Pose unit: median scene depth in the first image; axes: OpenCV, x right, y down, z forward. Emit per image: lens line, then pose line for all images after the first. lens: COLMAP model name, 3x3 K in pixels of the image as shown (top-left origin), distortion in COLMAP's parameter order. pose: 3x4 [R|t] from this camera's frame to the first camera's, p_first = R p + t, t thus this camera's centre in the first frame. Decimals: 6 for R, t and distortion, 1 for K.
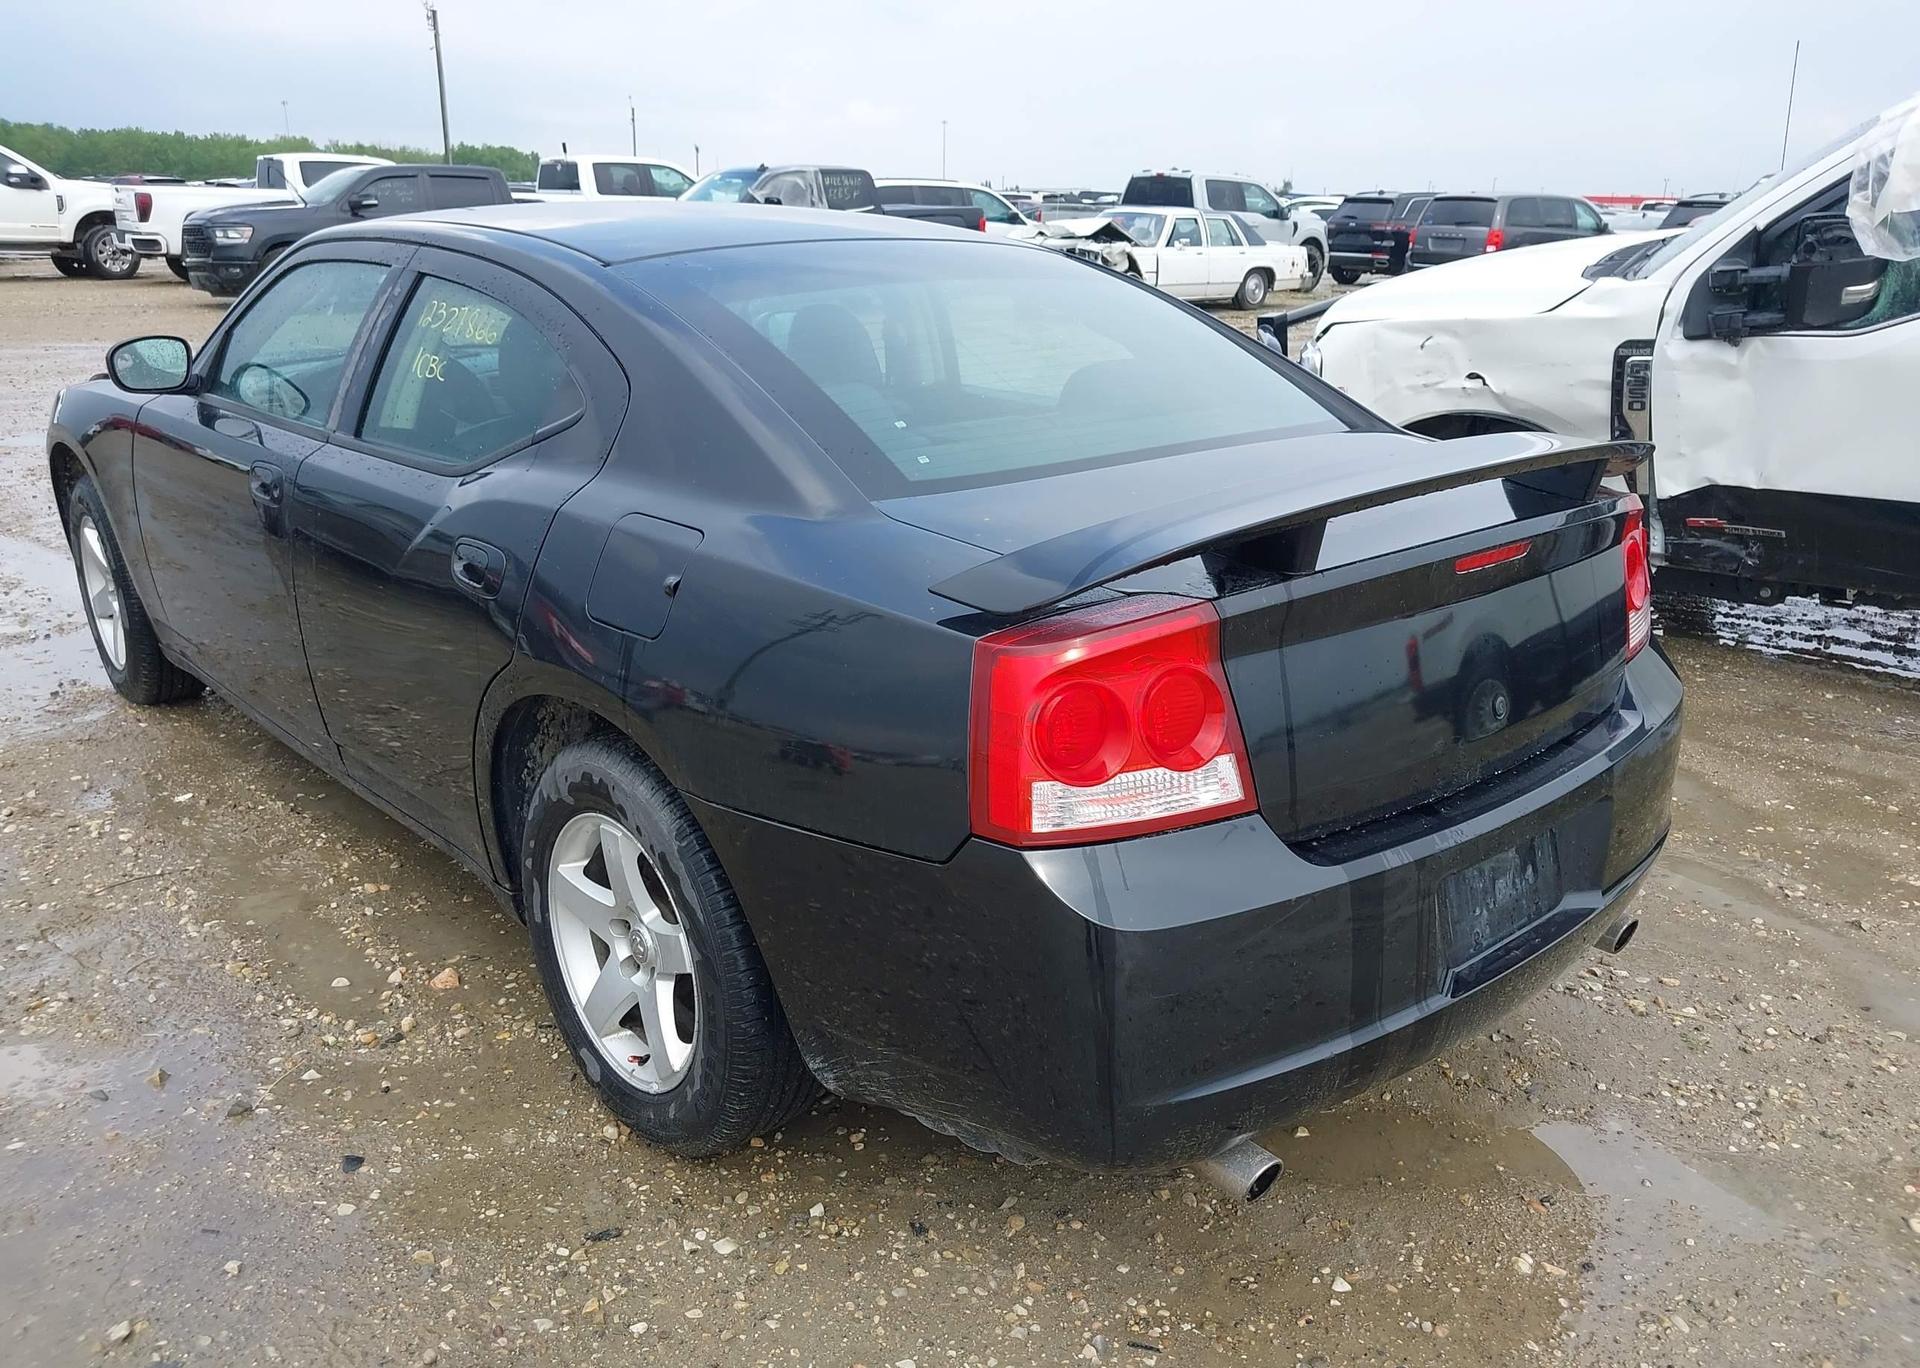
lens RADIAL K [[1532.2, 0, 962.7], [0, 1532.2, 684.1], [0, 0, 1]] dist [0.026832, -0.033720]
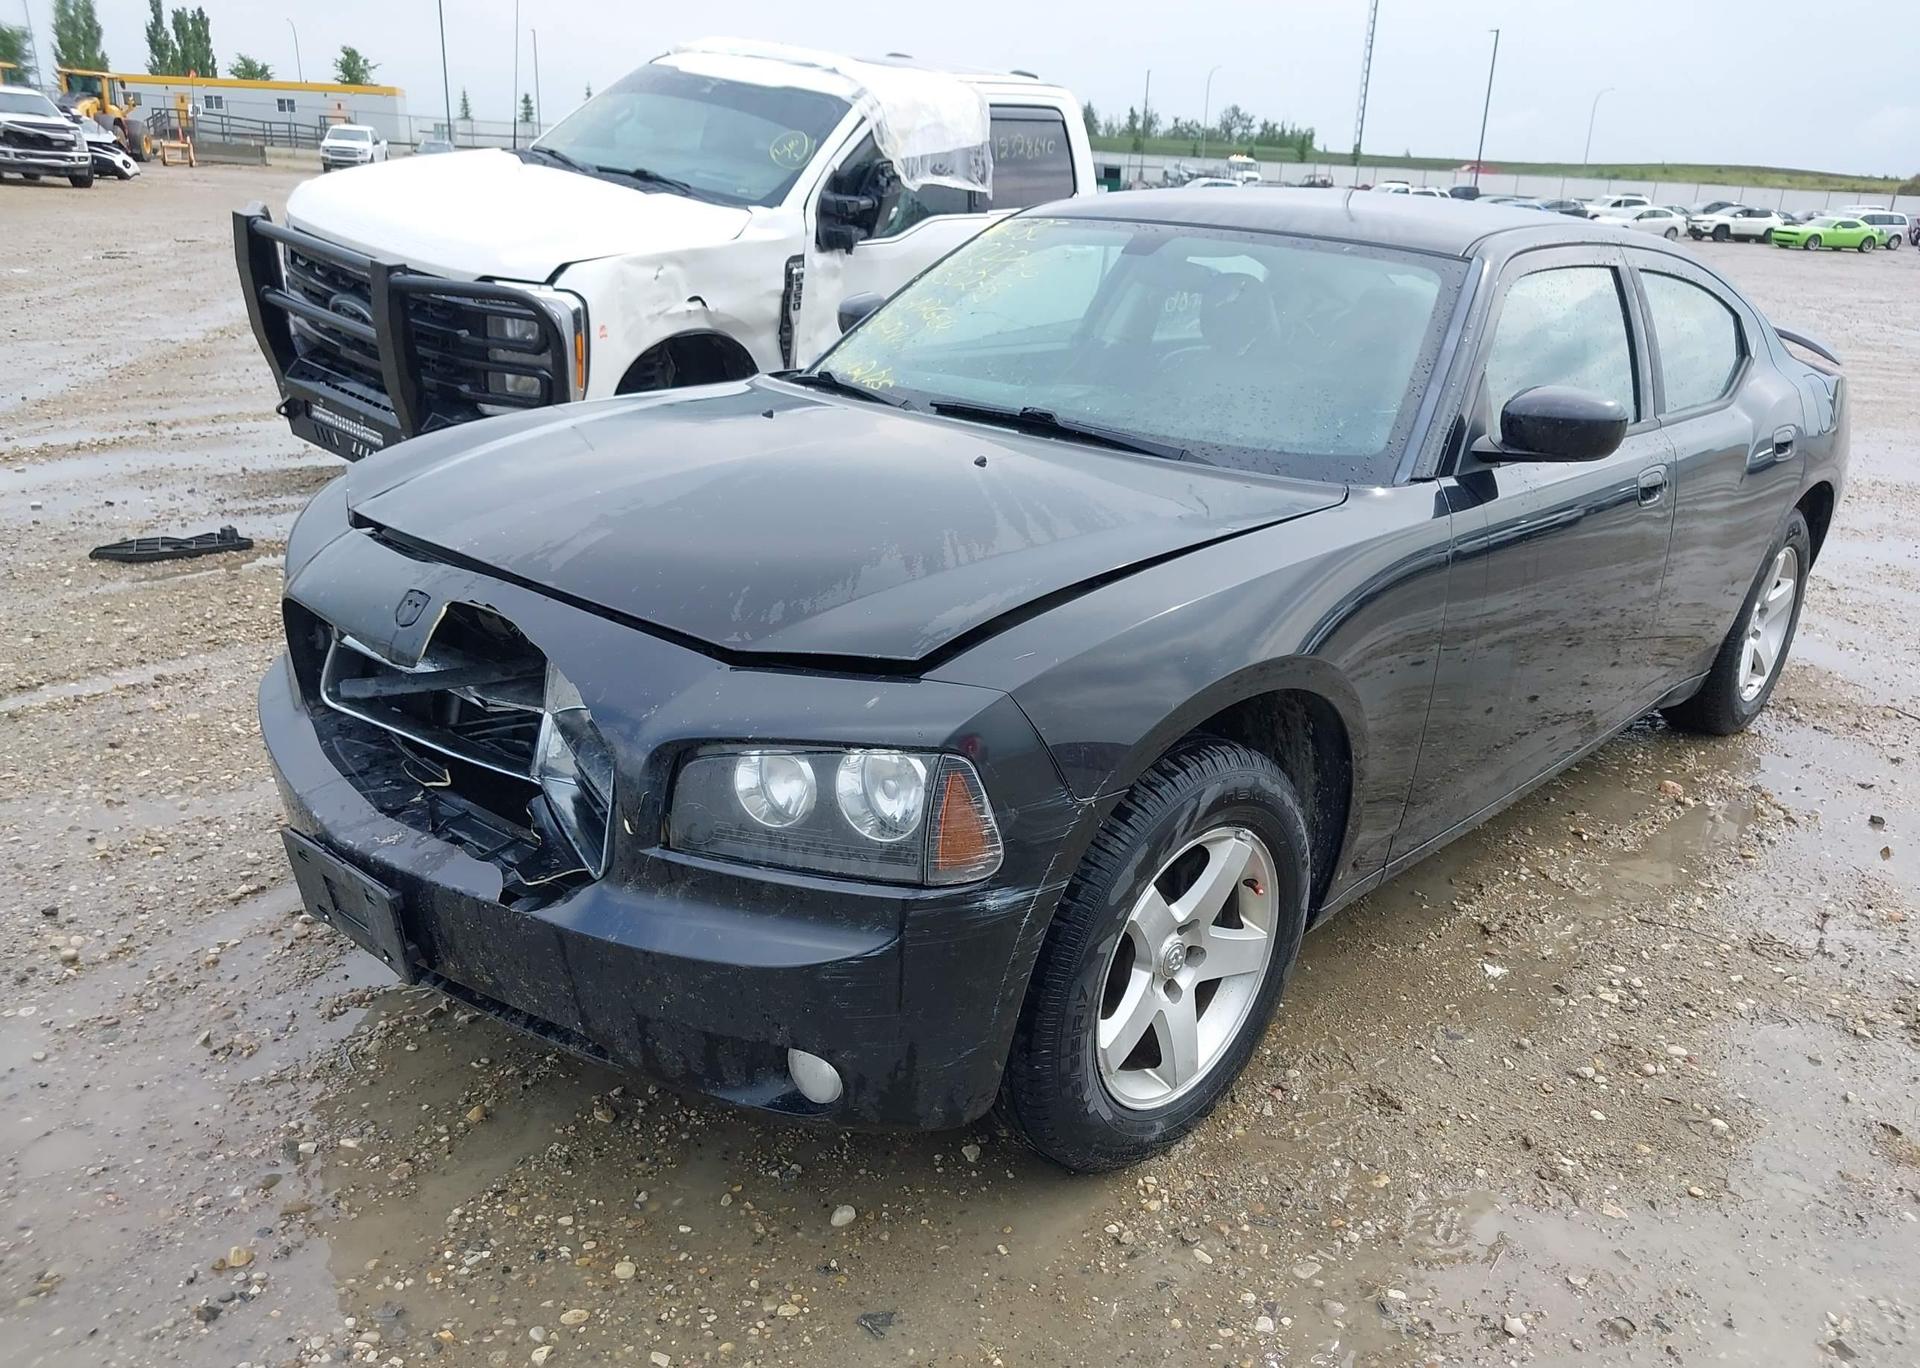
lens RADIAL K [[1532.2, 0, 975.9], [0, 1532.2, 686.3], [0, 0, 1]] dist [0.026832, -0.033720]
pose [[-0.097591, -0.340237, 0.935262, -0.229492], [0.247803, 0.901844, 0.353937, -0.079626], [-0.963883, 0.266302, -0.003701, 0.240092]]
